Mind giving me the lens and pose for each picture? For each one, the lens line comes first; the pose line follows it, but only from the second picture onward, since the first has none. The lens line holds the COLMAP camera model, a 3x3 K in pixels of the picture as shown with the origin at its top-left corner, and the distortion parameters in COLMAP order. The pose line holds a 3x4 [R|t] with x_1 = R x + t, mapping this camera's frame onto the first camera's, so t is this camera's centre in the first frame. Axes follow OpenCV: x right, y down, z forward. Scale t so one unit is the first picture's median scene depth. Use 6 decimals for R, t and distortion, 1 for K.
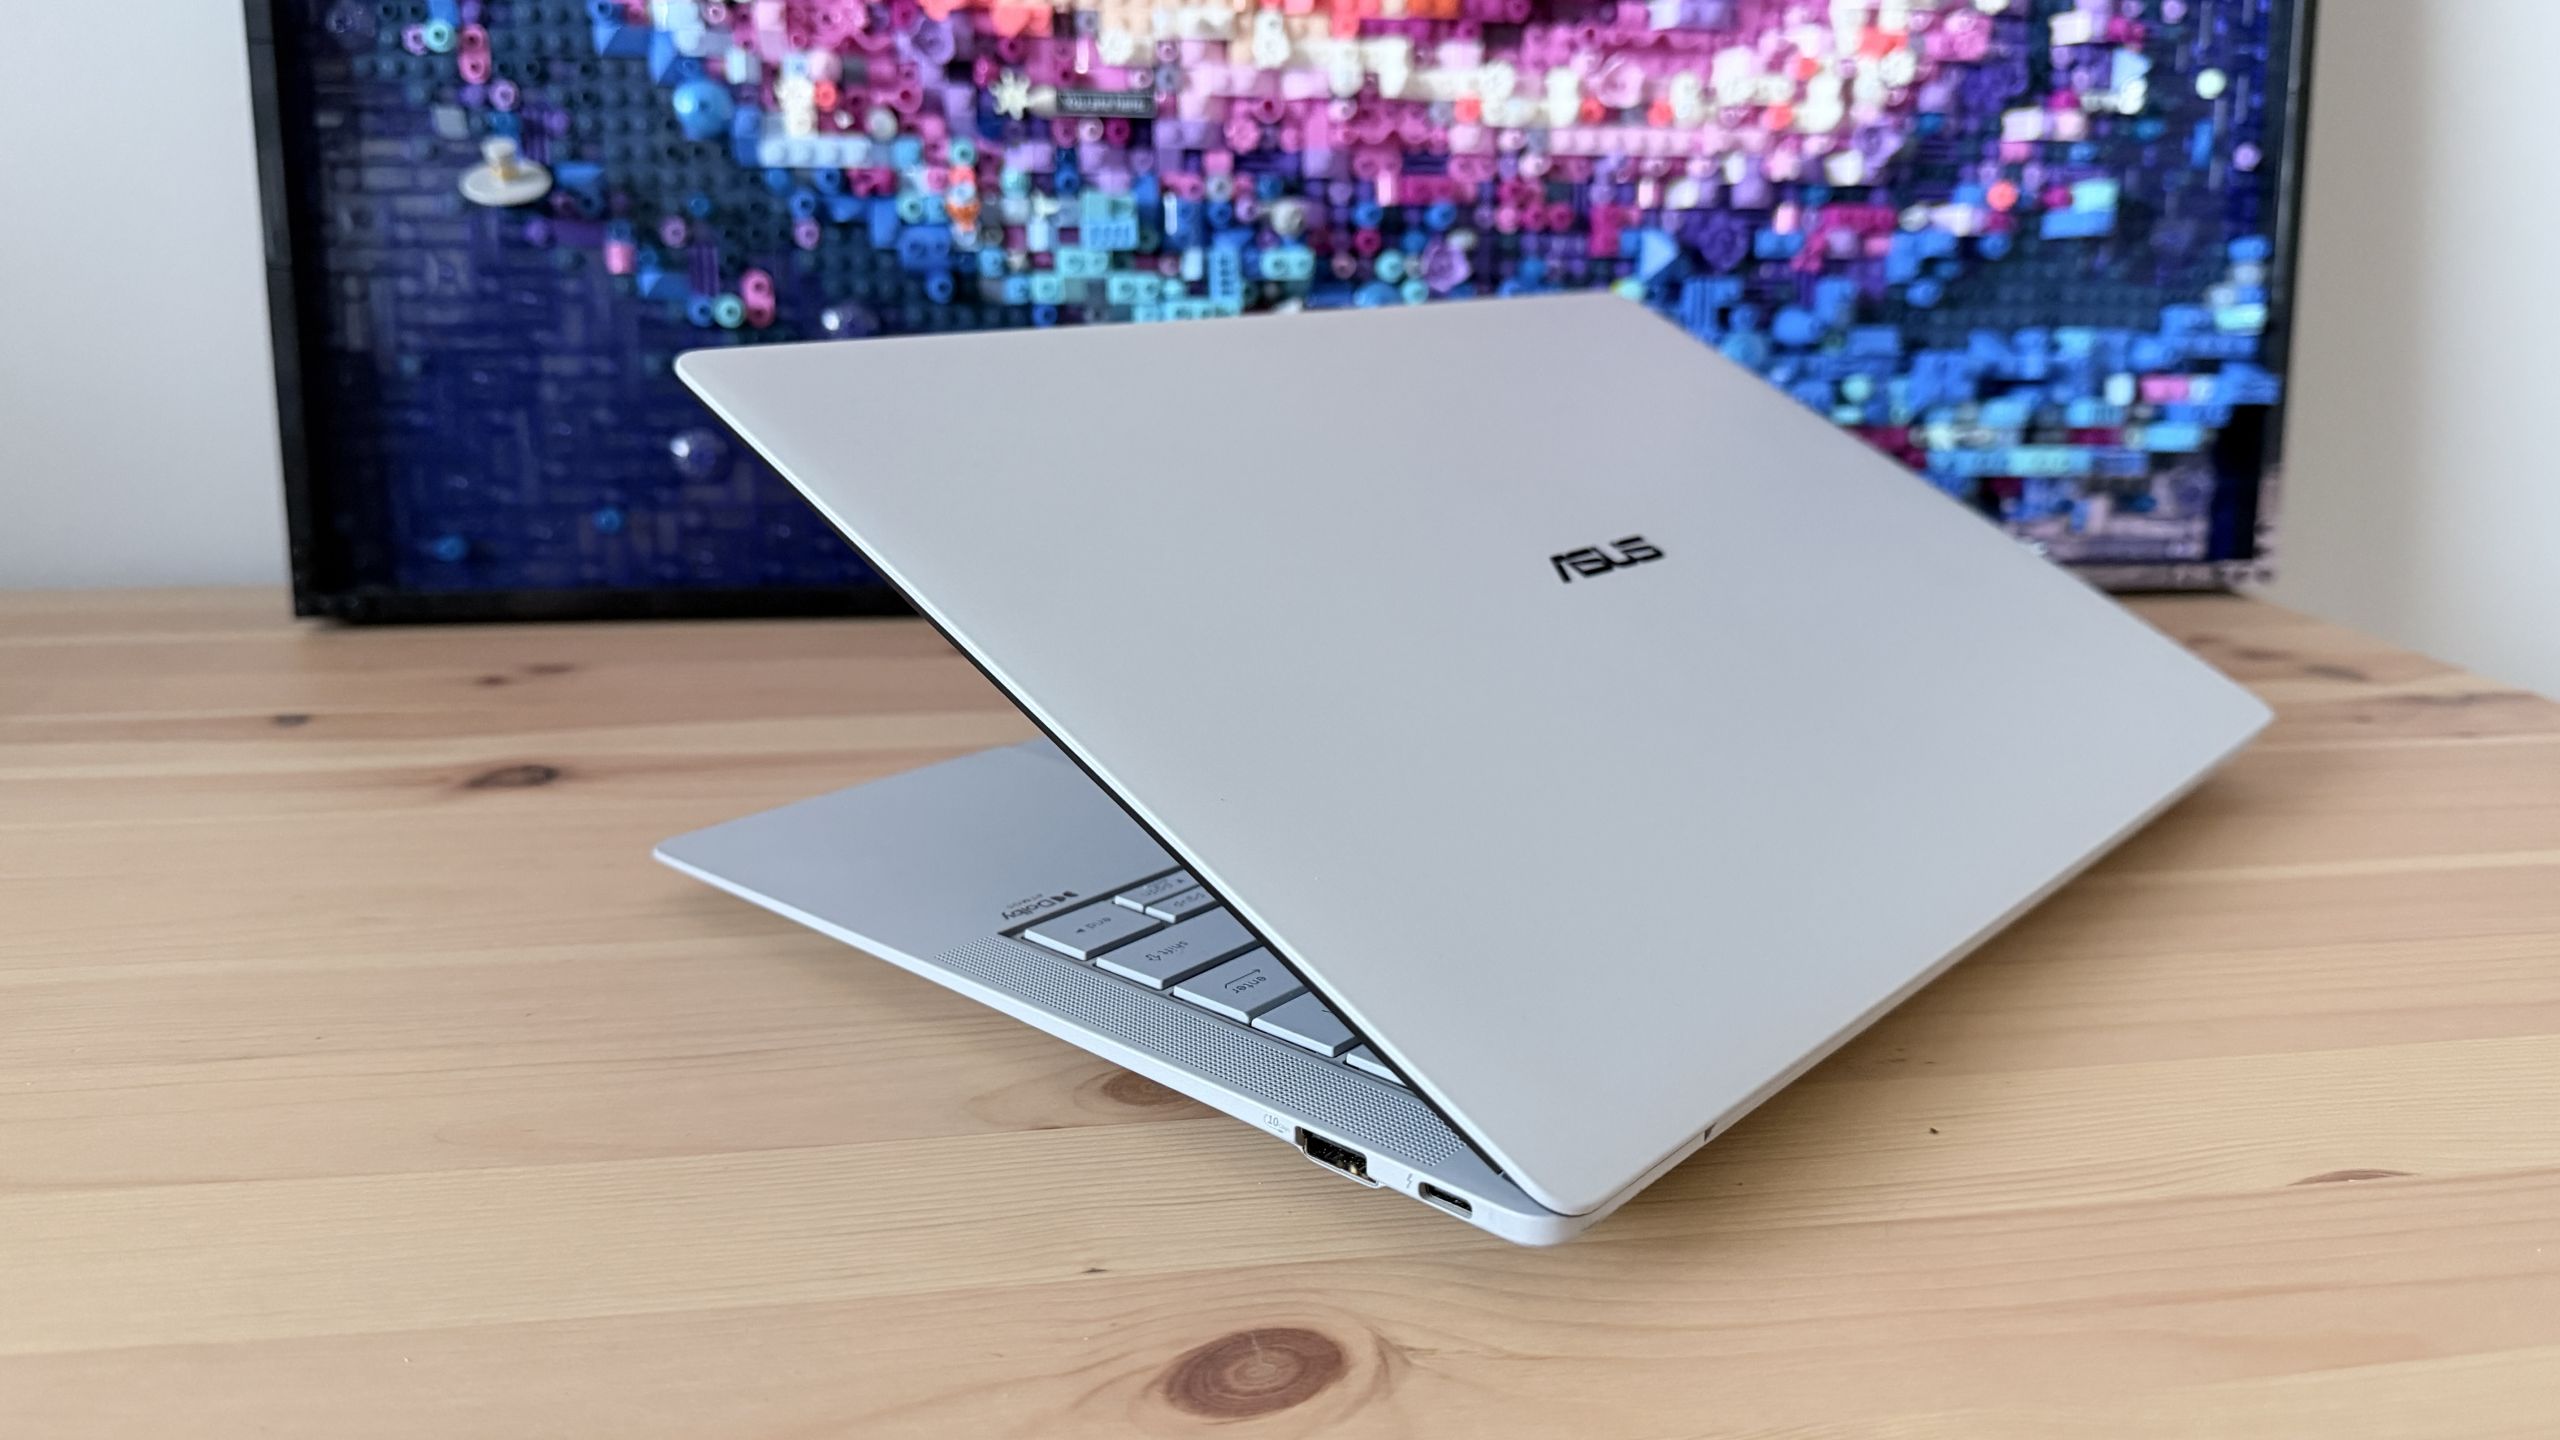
lens RADIAL K [[1917.4, 0, 1280.0], [0, 1917.4, 720.0], [0, 0, 1]] dist [-0.012623, -0.006978]
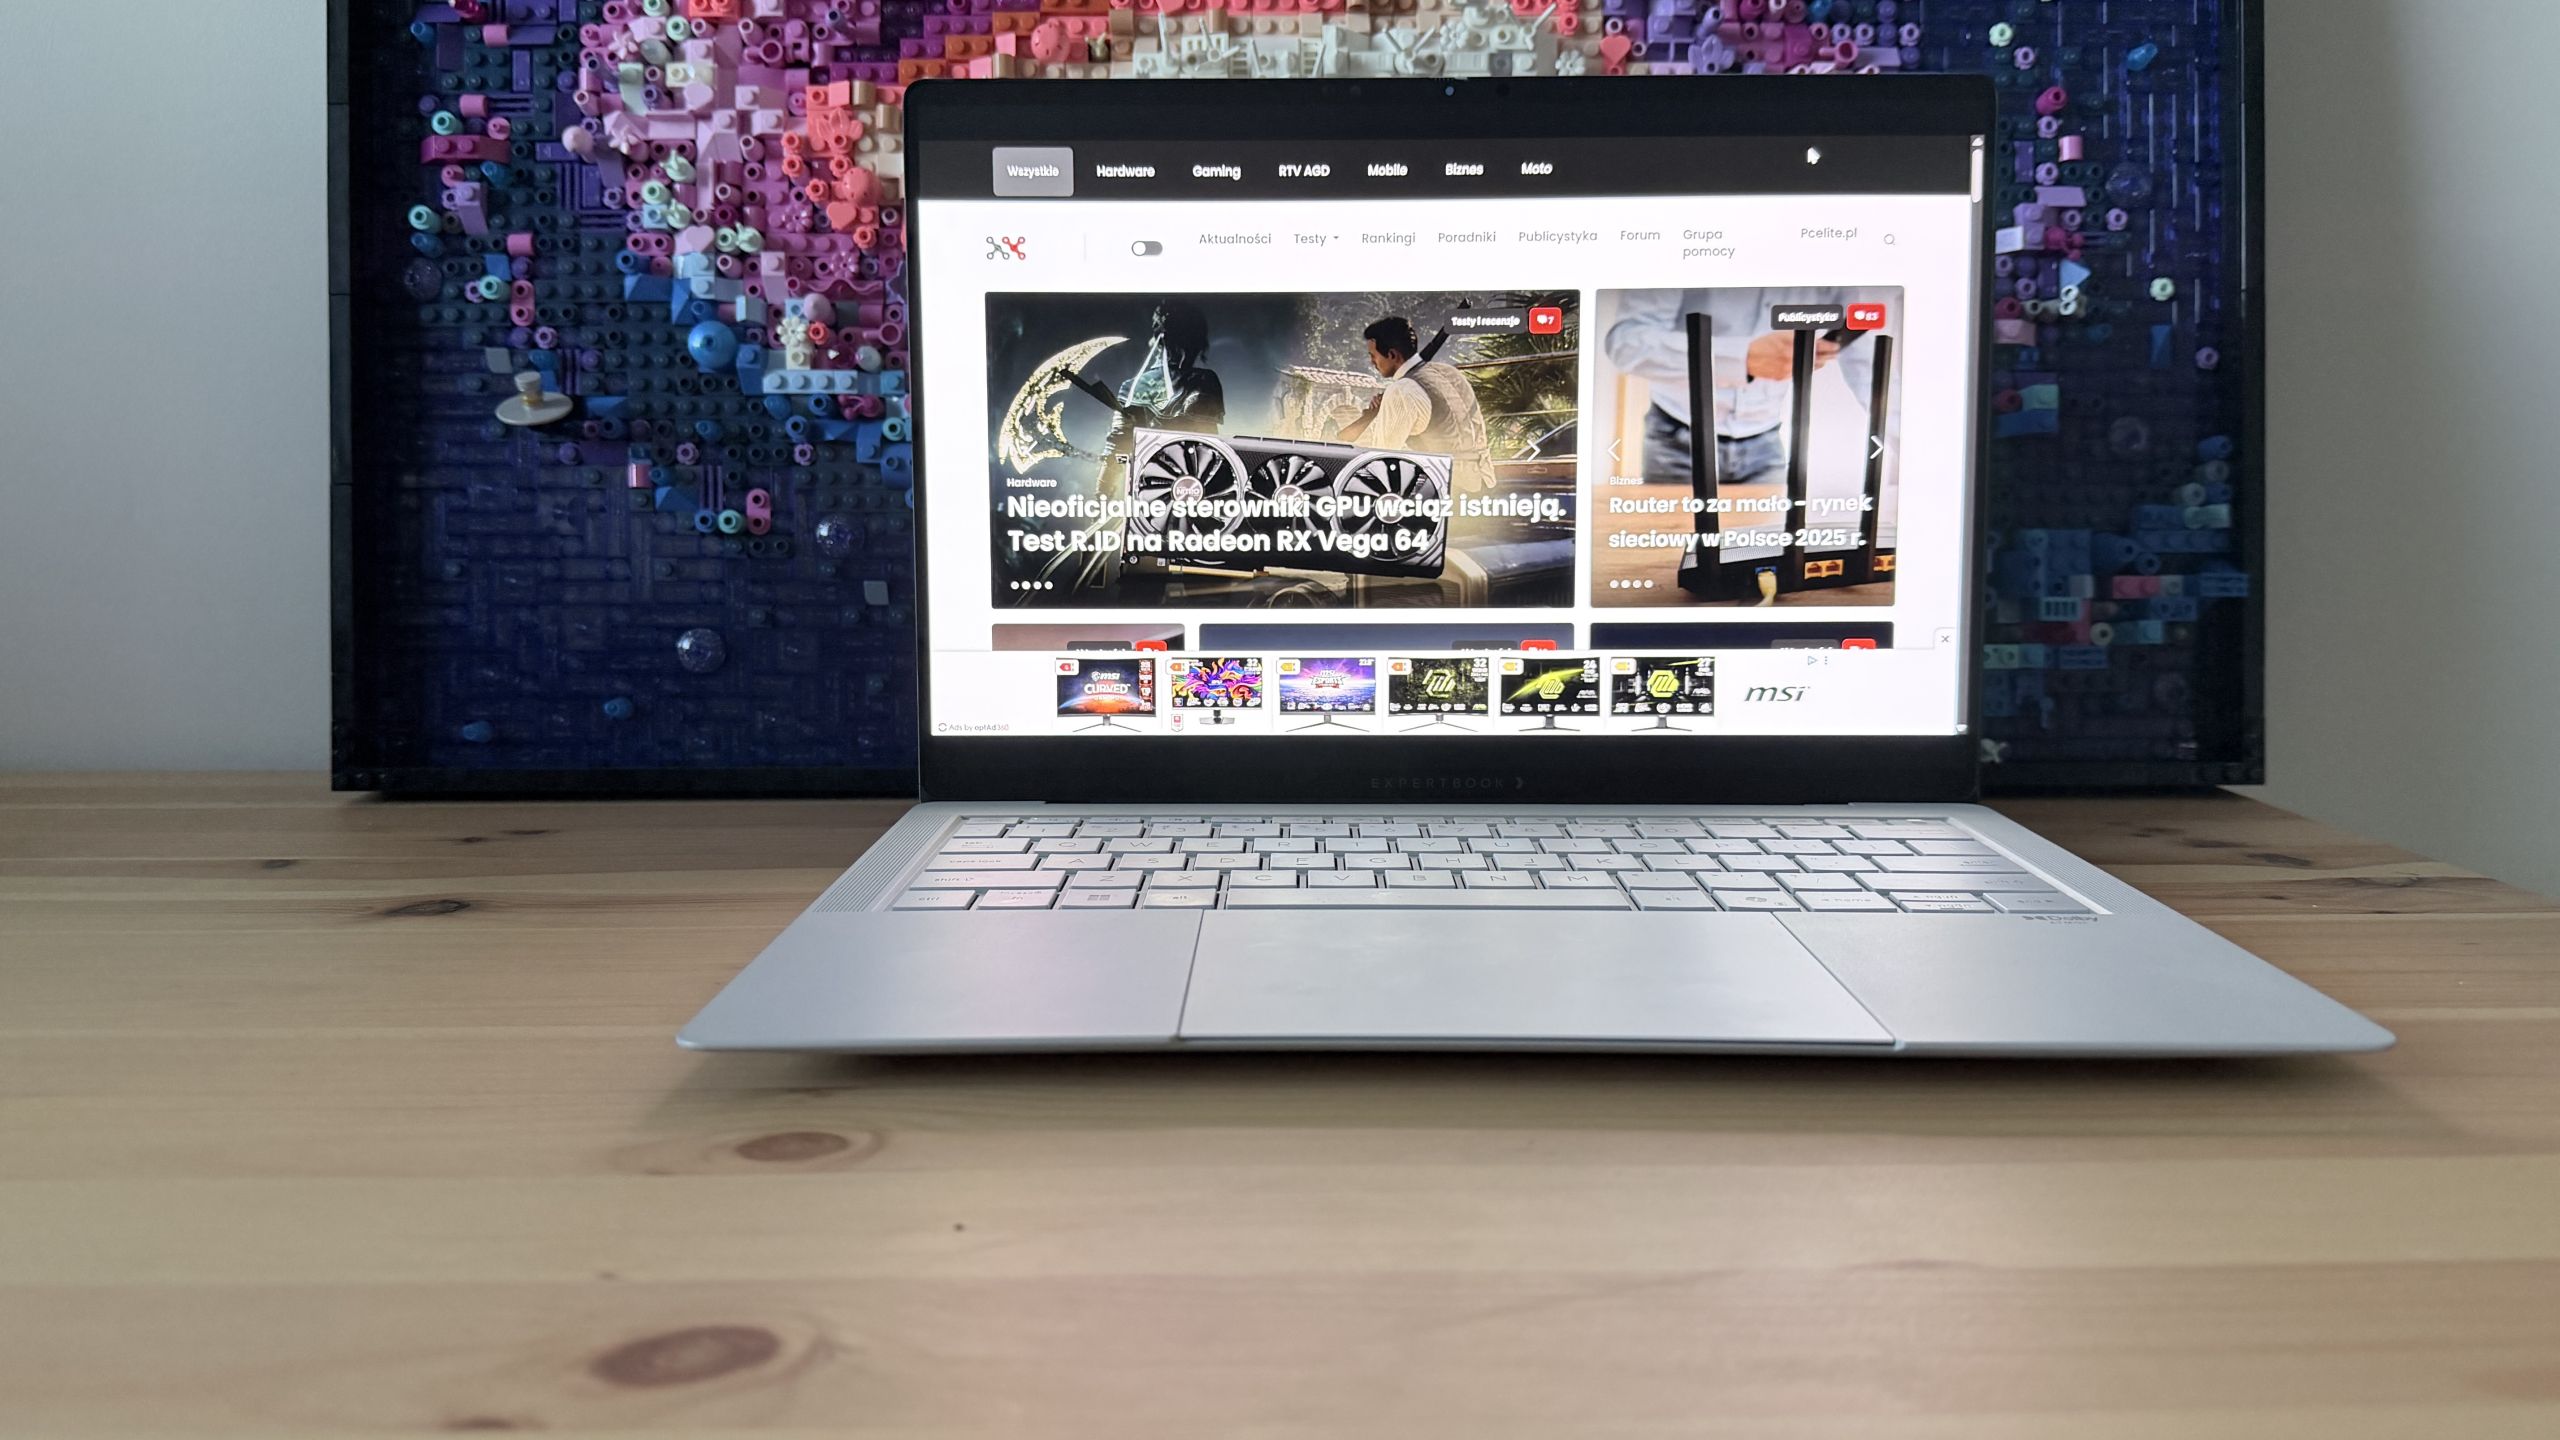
lens RADIAL K [[1879.6, 0, 1280.0], [0, 1879.6, 720.0], [0, 0, 1]] dist [0.033883, -0.071265]
pose [[0.989670, 0.000770, -0.143361, 0.182078], [-0.022530, 0.988395, -0.150224, 0.056688], [0.141582, 0.151902, 0.978203, -0.008422]]
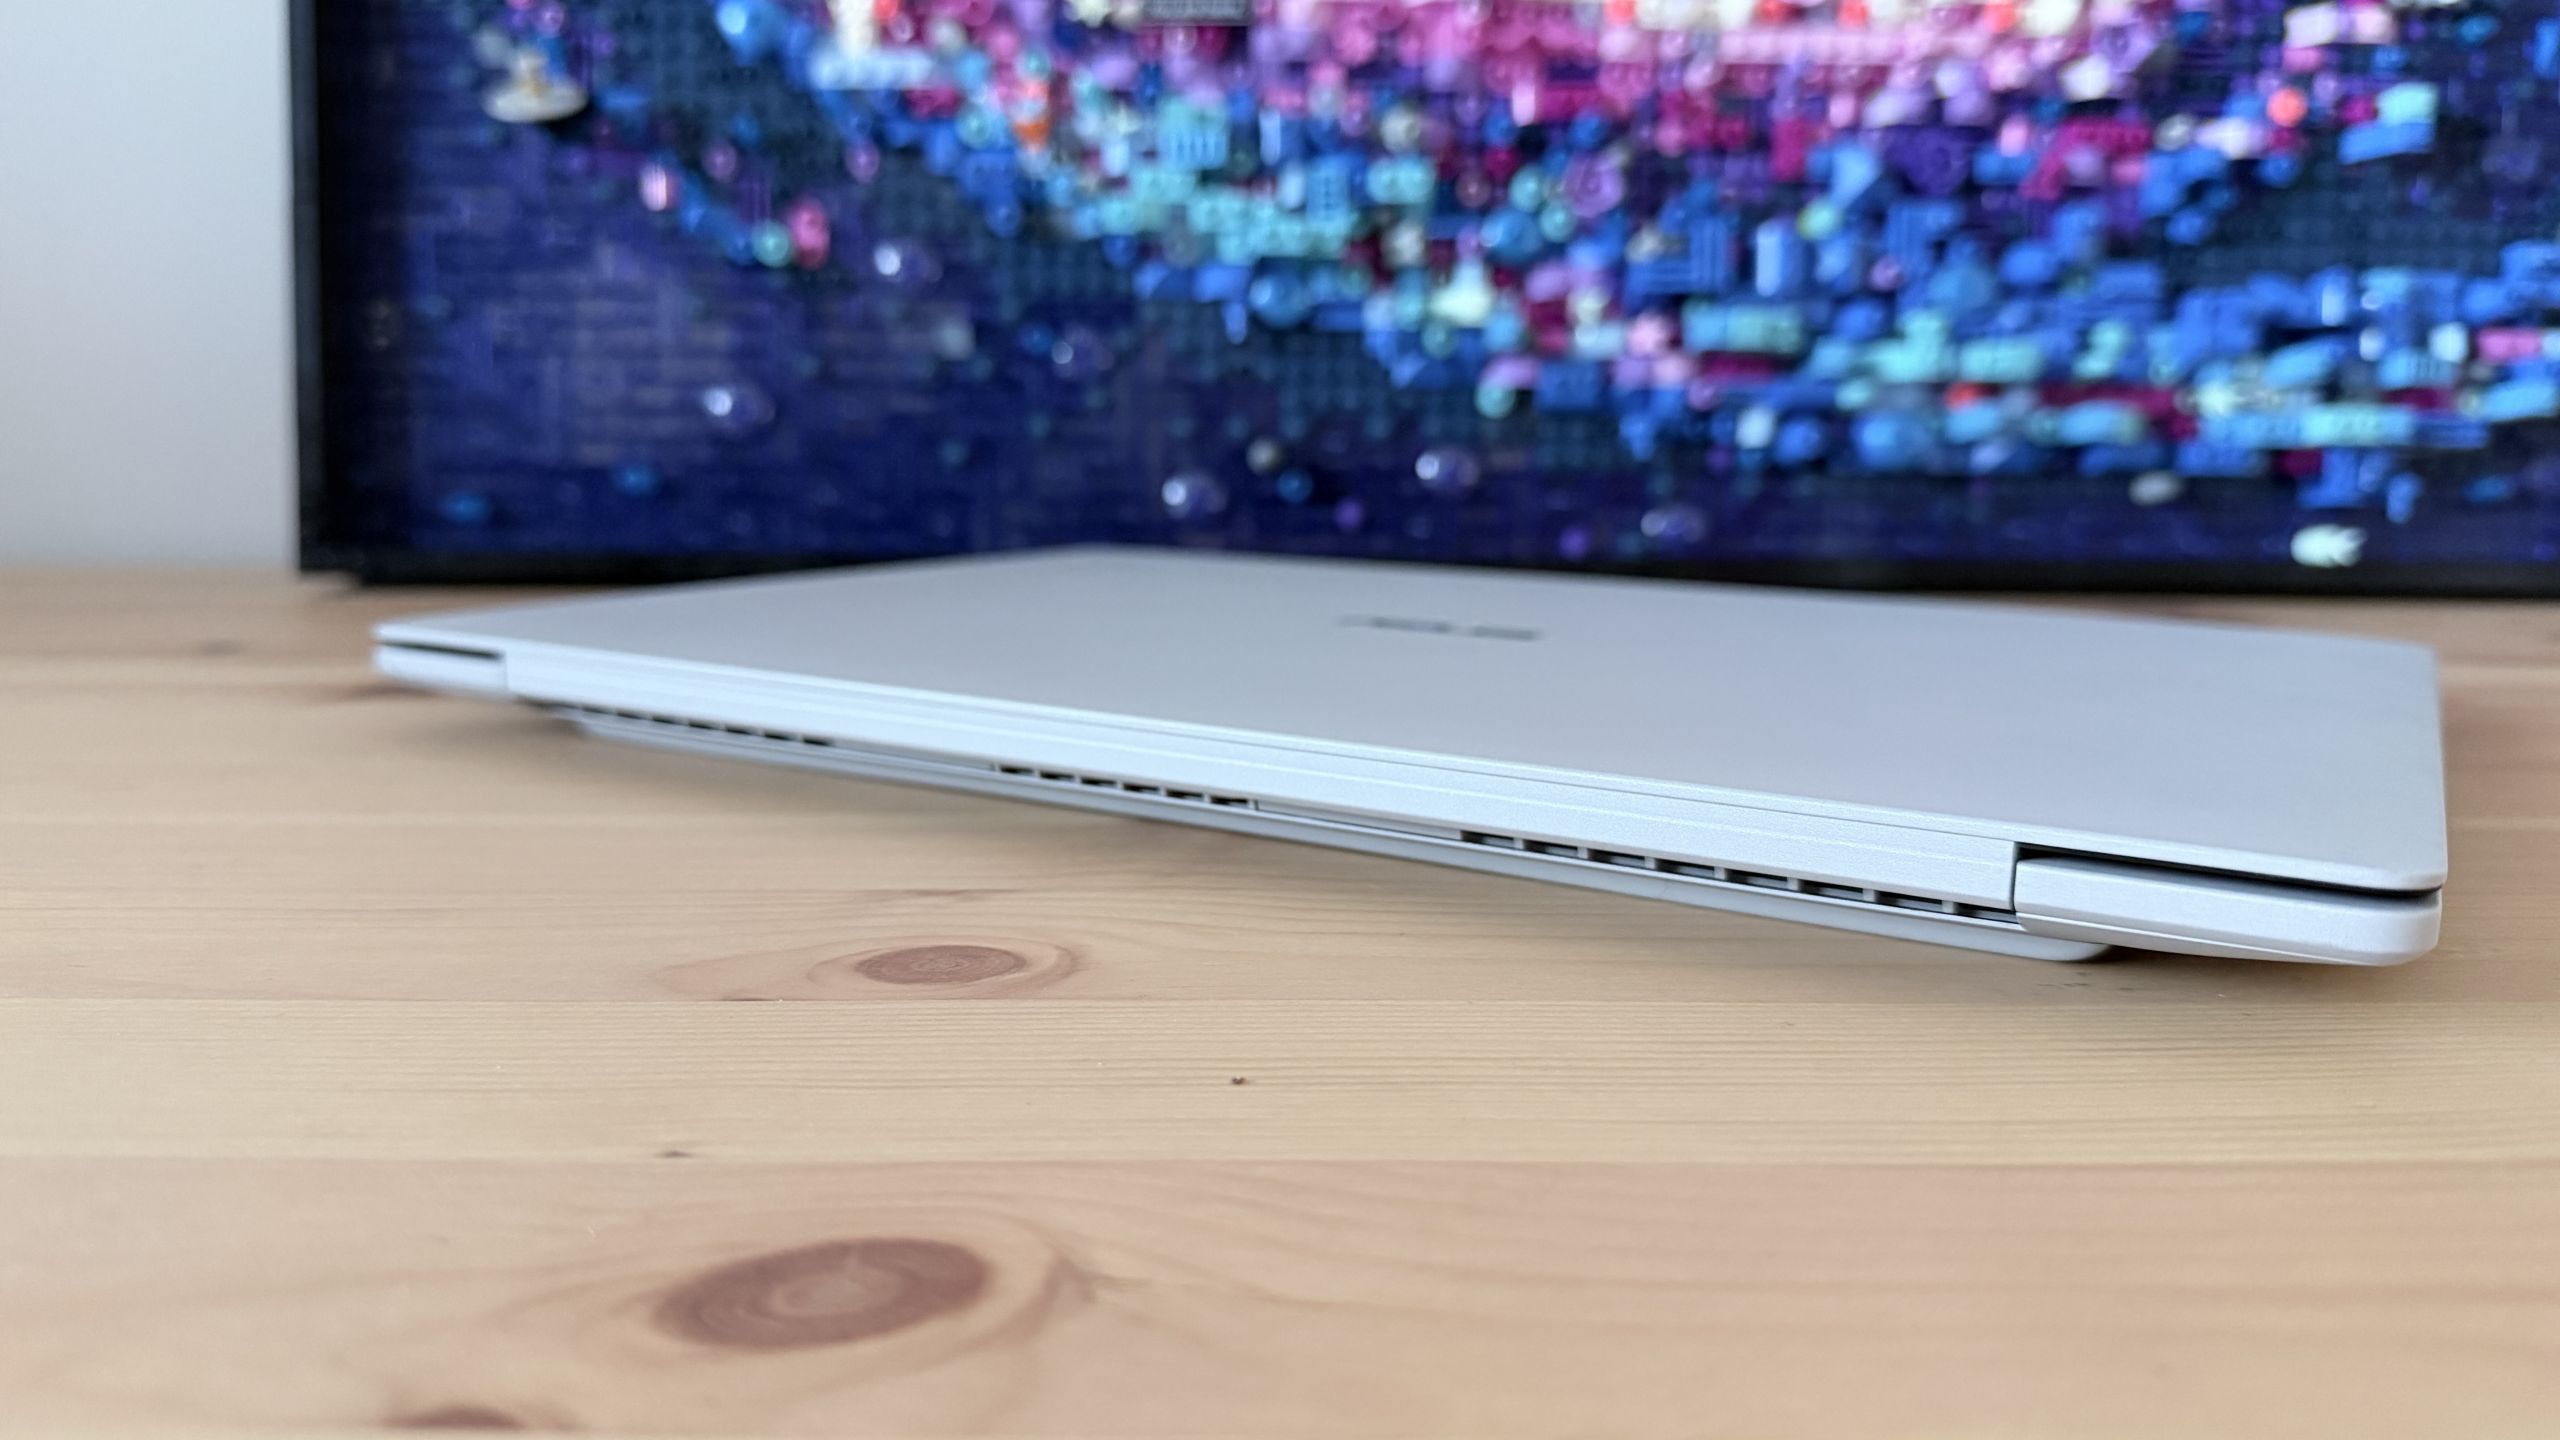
lens RADIAL K [[1938.1, 0, 1283.7], [0, 1938.1, 729.4], [0, 0, 1]] dist [-0.064651, 0.044422]
pose [[0.988660, 0.016720, -0.149239, 0.083176], [-0.031412, 0.994823, -0.096643, 0.088143], [0.146850, 0.100235, 0.984067, 0.169765]]
